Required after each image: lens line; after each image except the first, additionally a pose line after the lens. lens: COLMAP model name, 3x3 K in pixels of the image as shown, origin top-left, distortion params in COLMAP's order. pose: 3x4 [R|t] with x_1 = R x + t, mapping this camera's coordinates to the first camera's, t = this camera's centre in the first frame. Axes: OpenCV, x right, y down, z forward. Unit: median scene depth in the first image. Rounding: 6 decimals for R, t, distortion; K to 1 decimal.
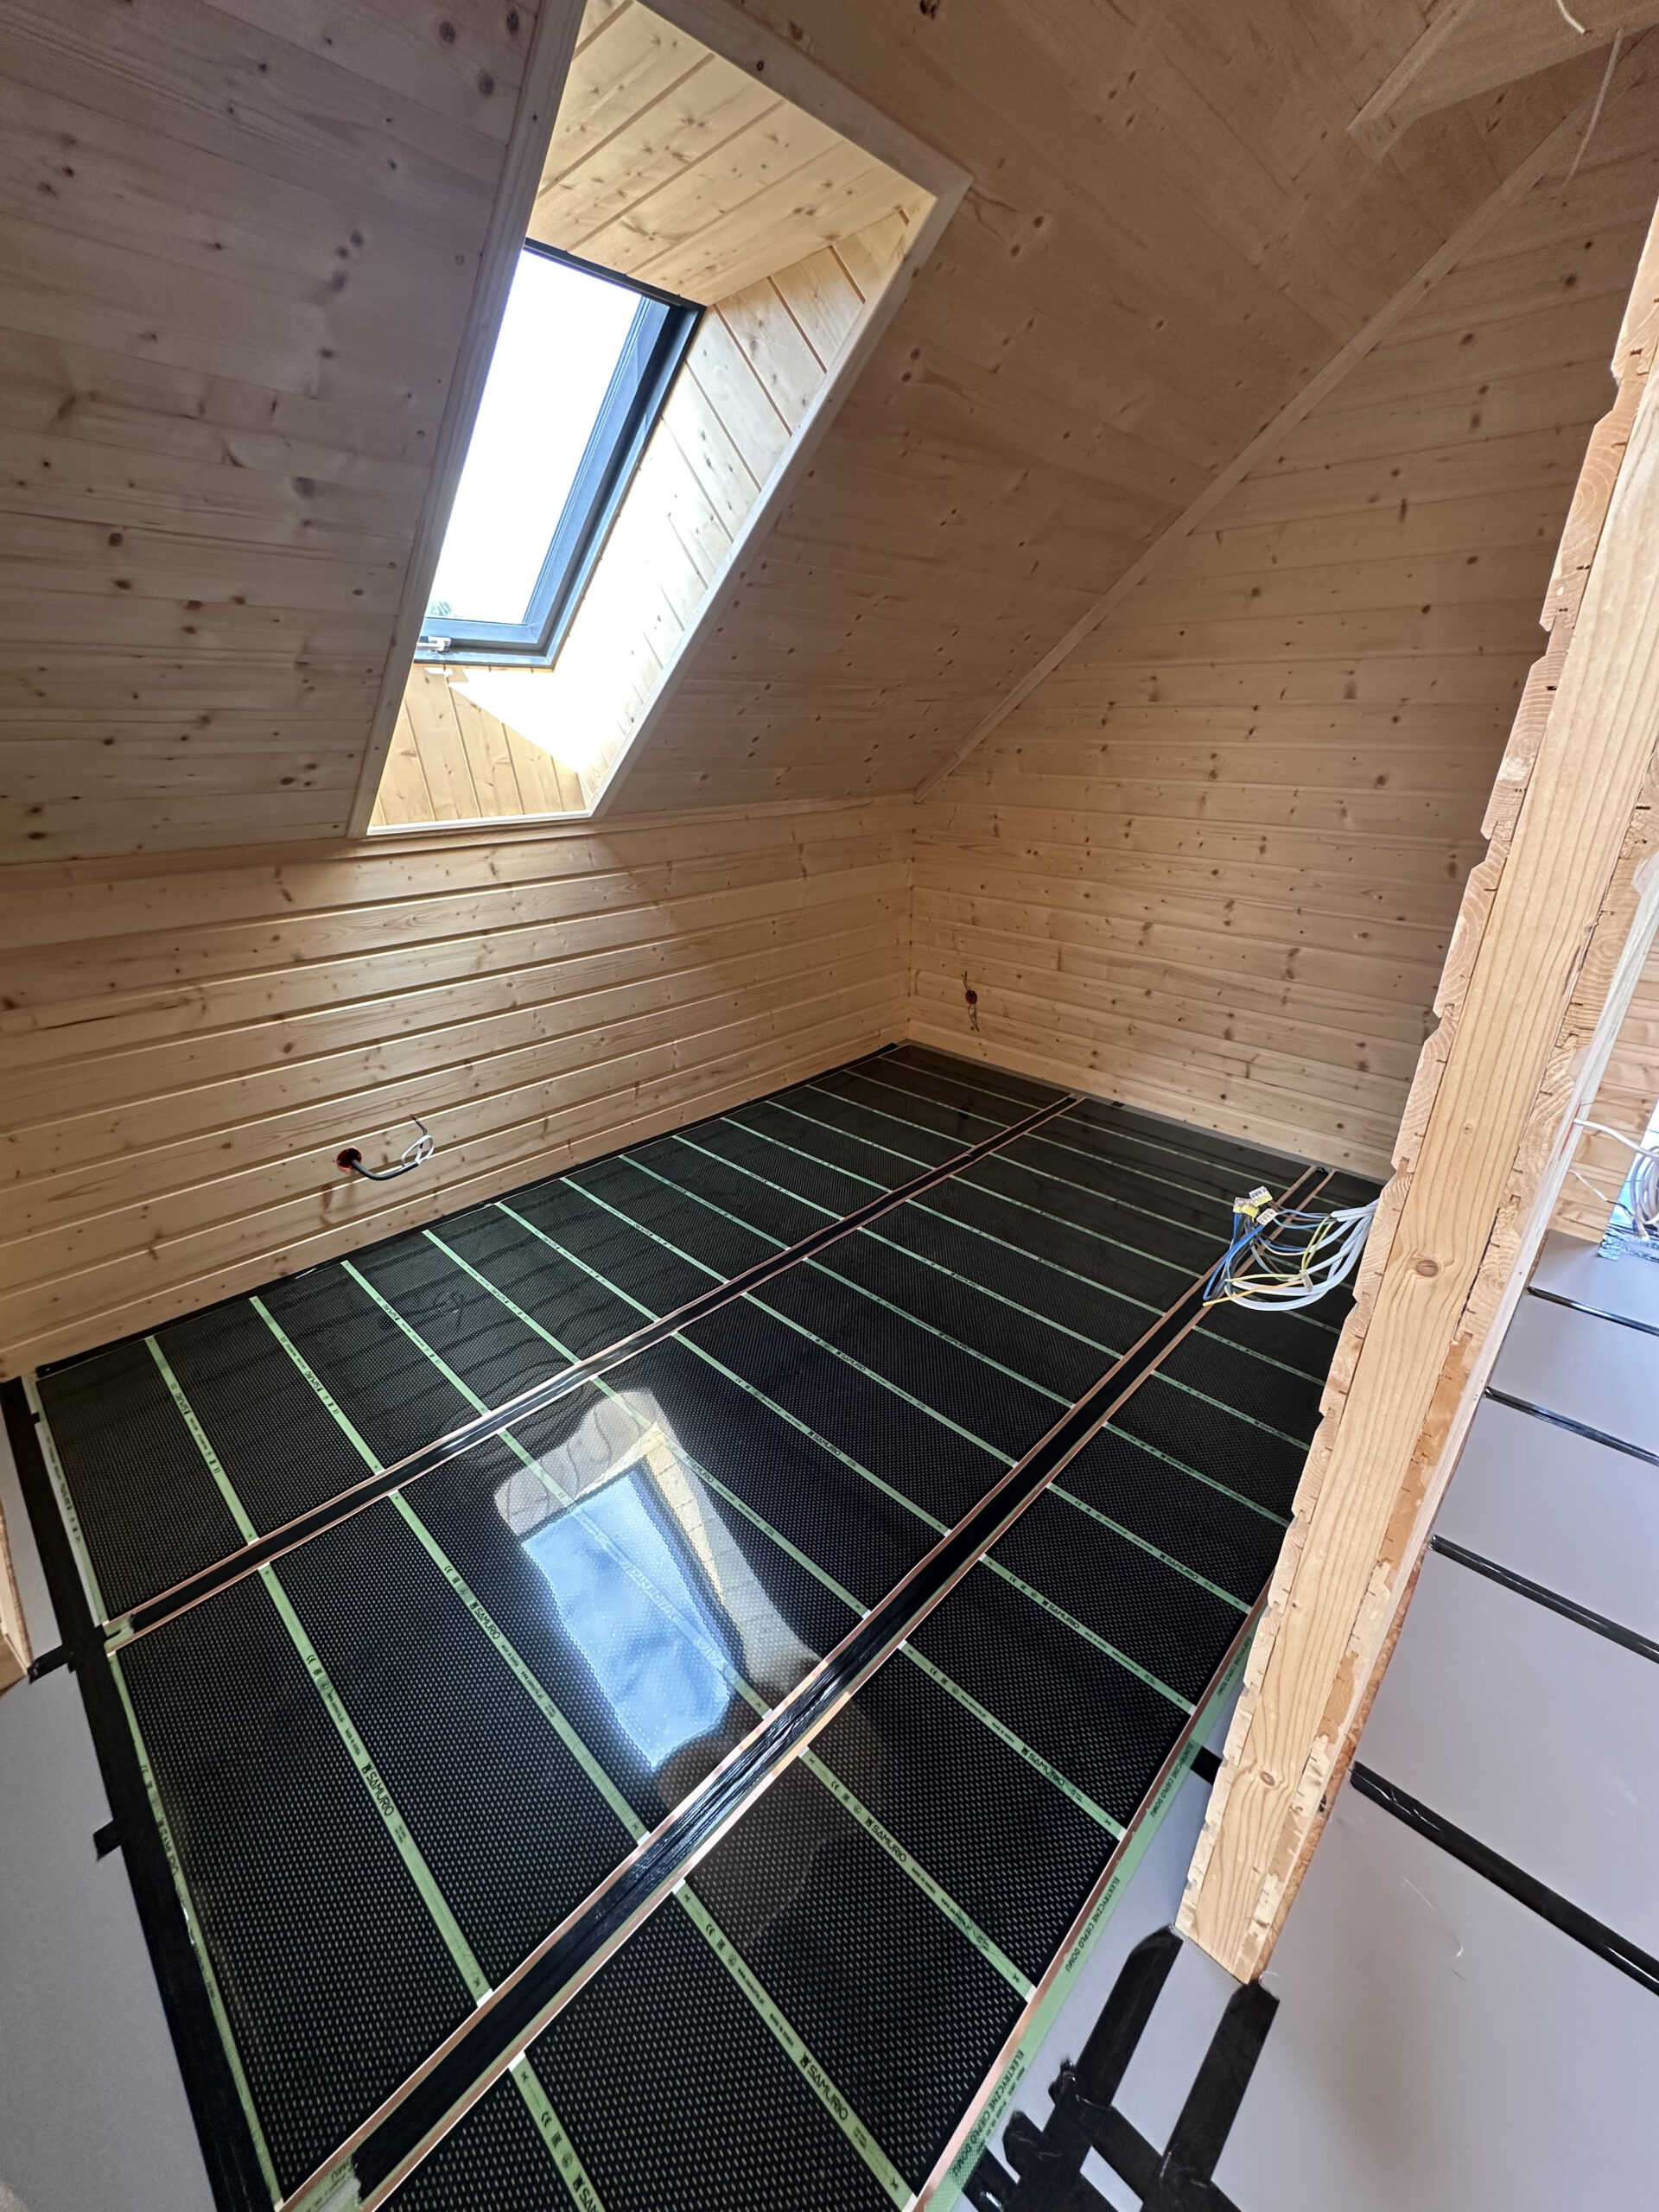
lens RADIAL K [[879.3, 0, 827.5], [0, 879.3, 1101.7], [0, 0, 1]] dist [-0.001075, -0.000238]
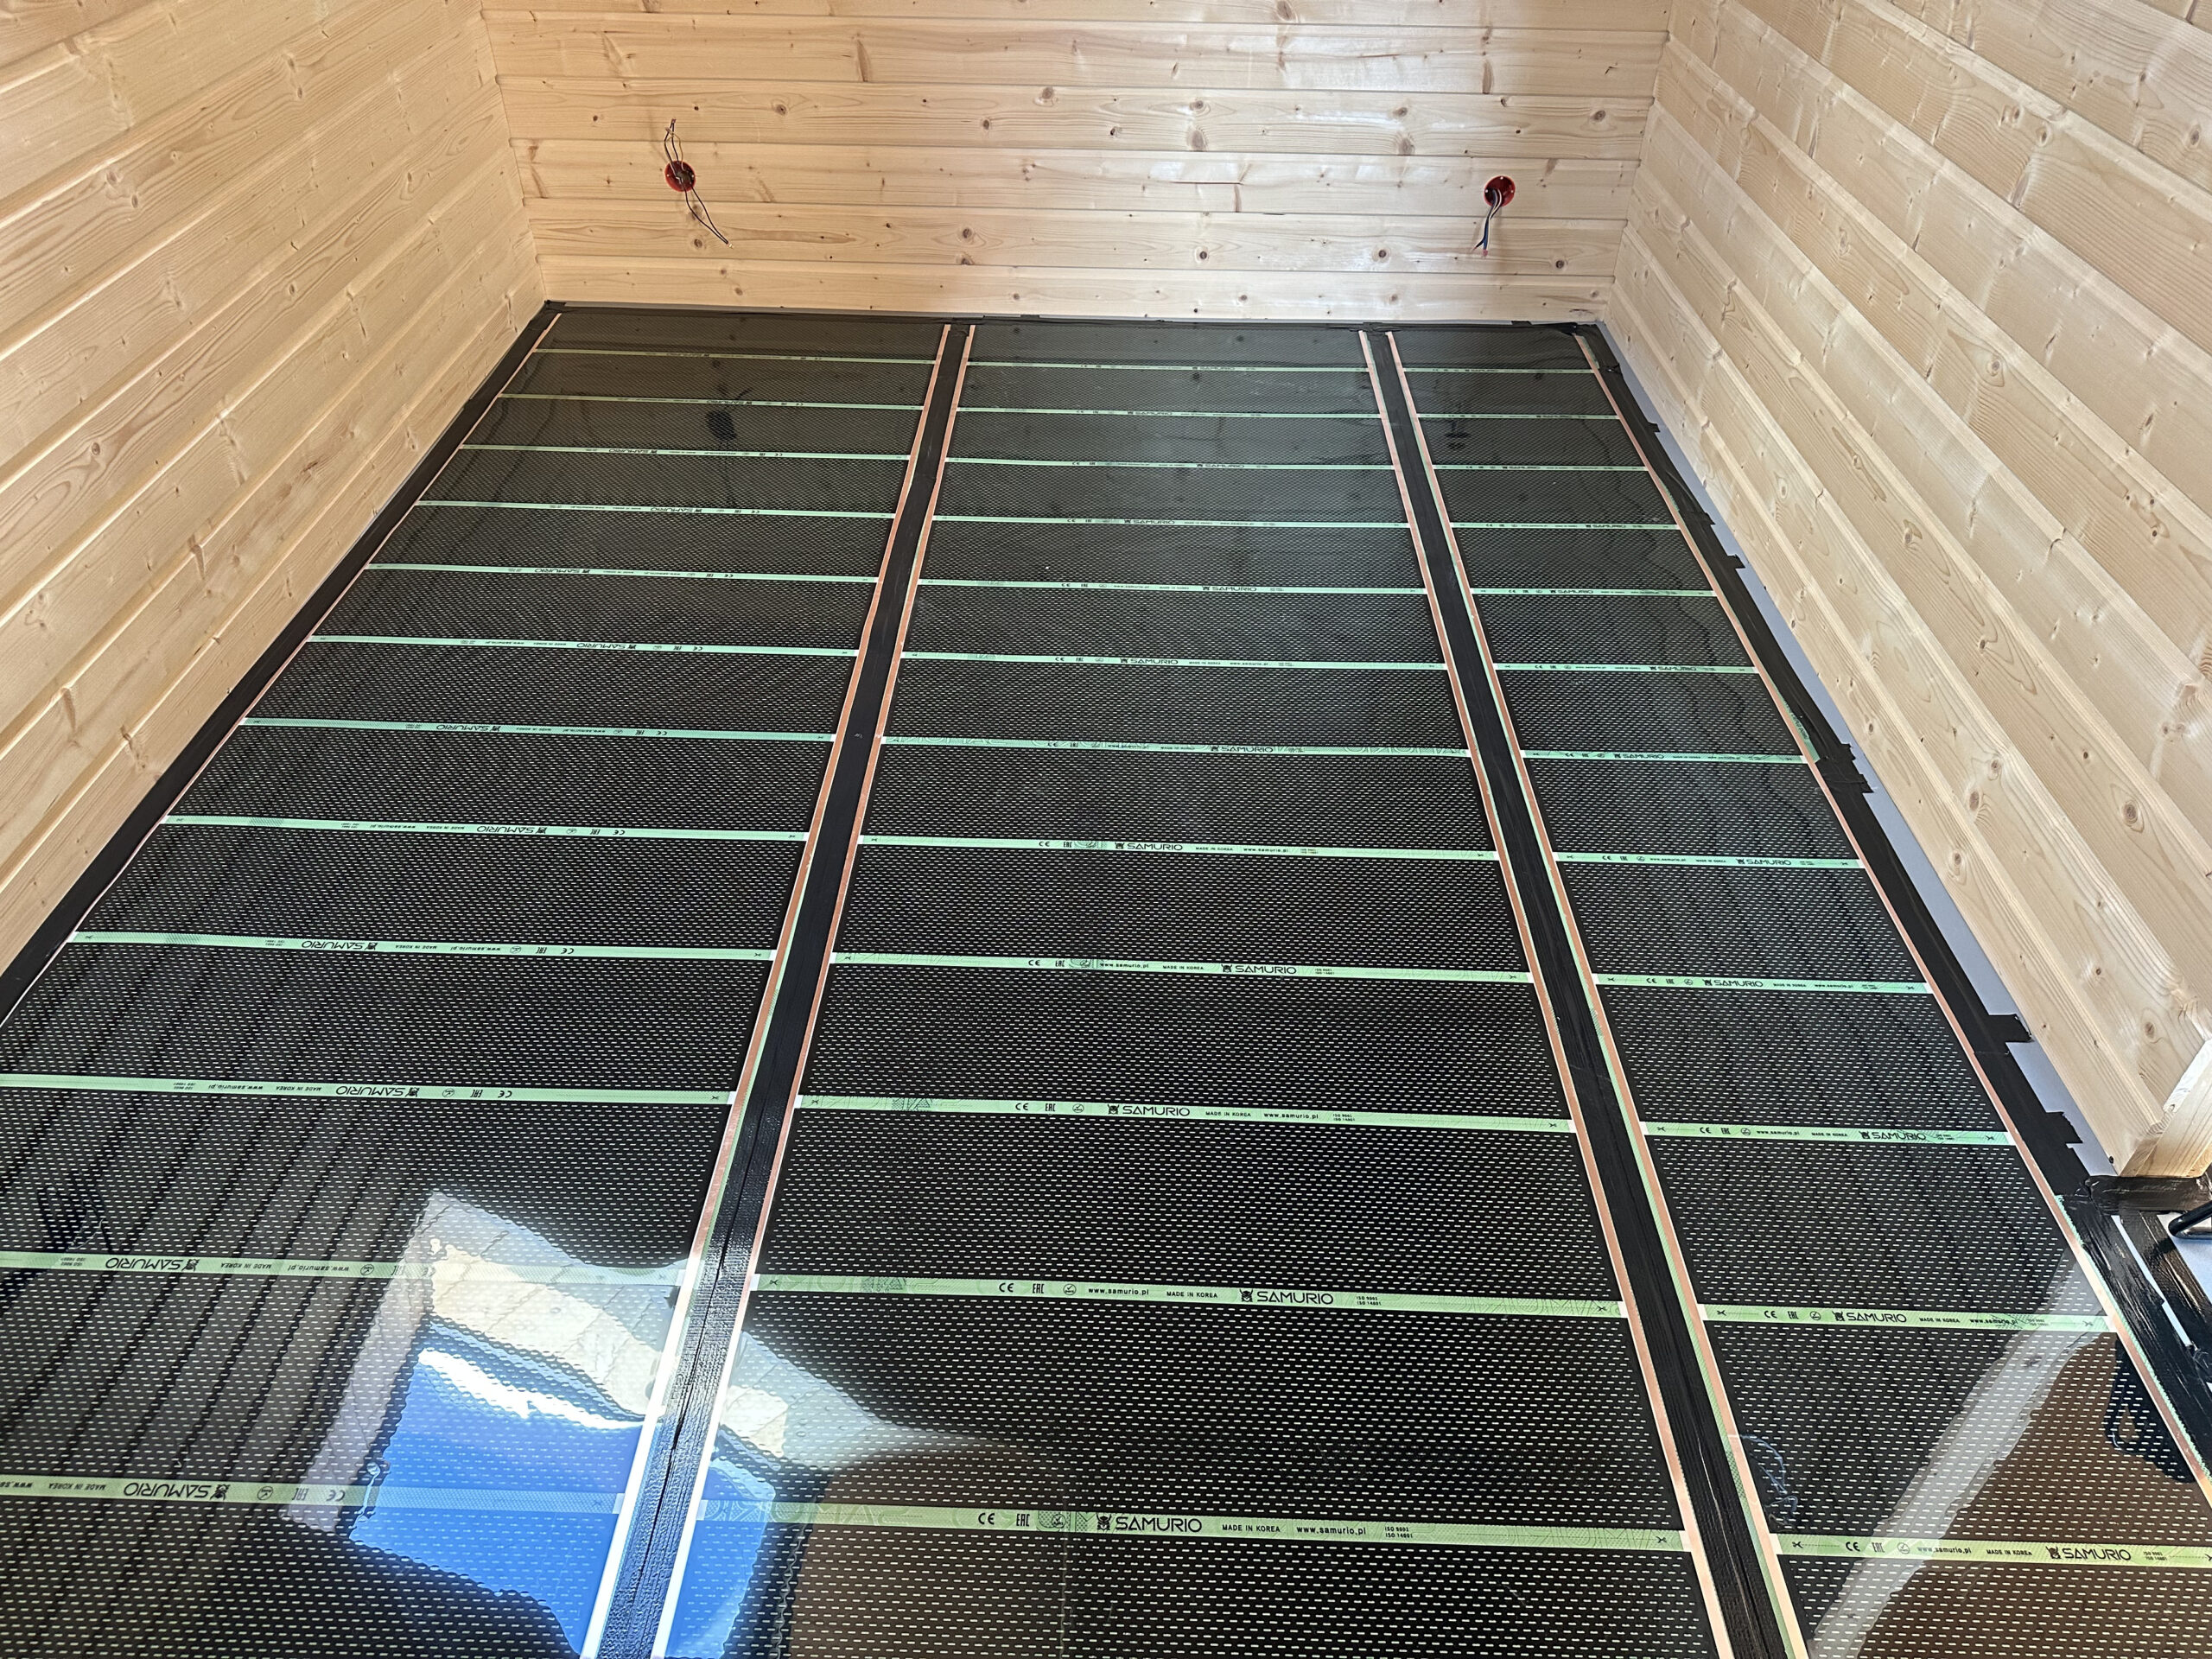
lens RADIAL K [[1549.3, 0, 1115.3], [0, 1549.3, 826.7], [0, 0, 1]] dist [0.030831, -0.034965]
pose [[0.740004, -0.416931, 0.527790, -0.531397], [0.257921, 0.900613, 0.349819, -0.068214], [-0.621185, -0.122739, 0.773993, 0.272865]]
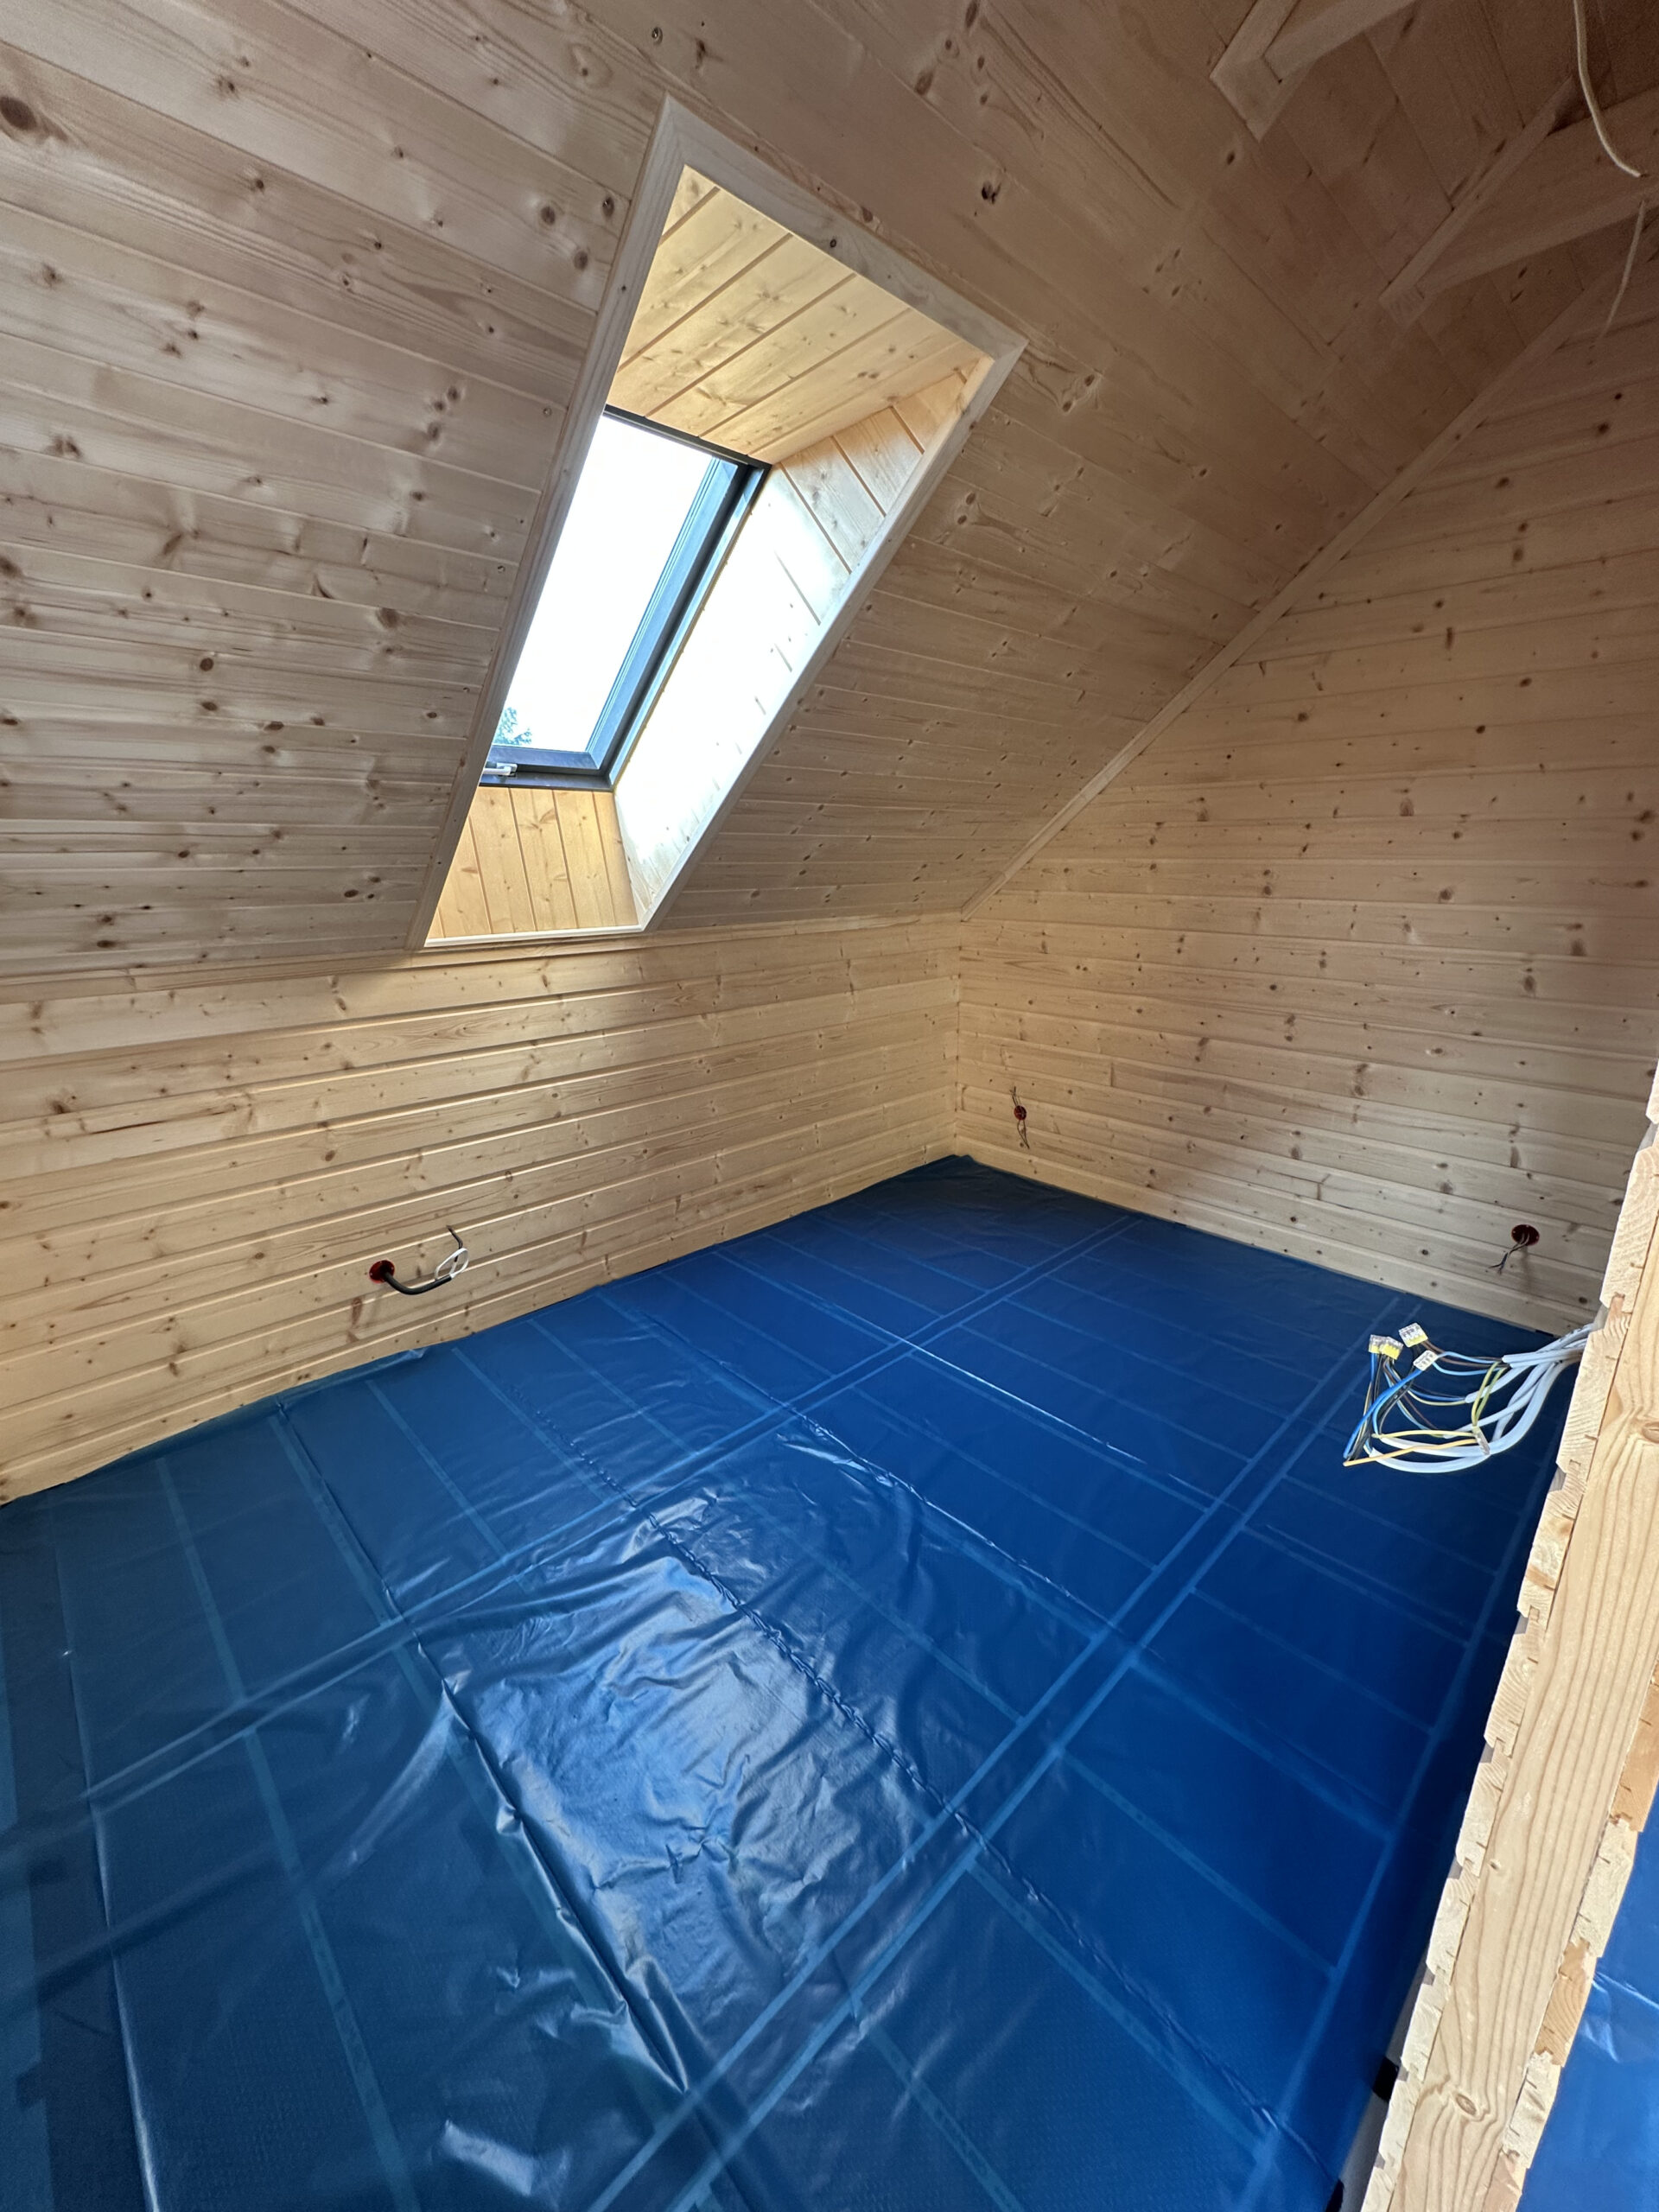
lens RADIAL K [[879.3, 0, 828.8], [0, 879.3, 1102.1], [0, 0, 1]] dist [-0.001075, -0.000238]
pose [[0.999121, 0.008274, -0.041088, -0.017992], [-0.013625, 0.991194, -0.131713, 0.001445], [0.039637, 0.132157, 0.990436, 0.045799]]
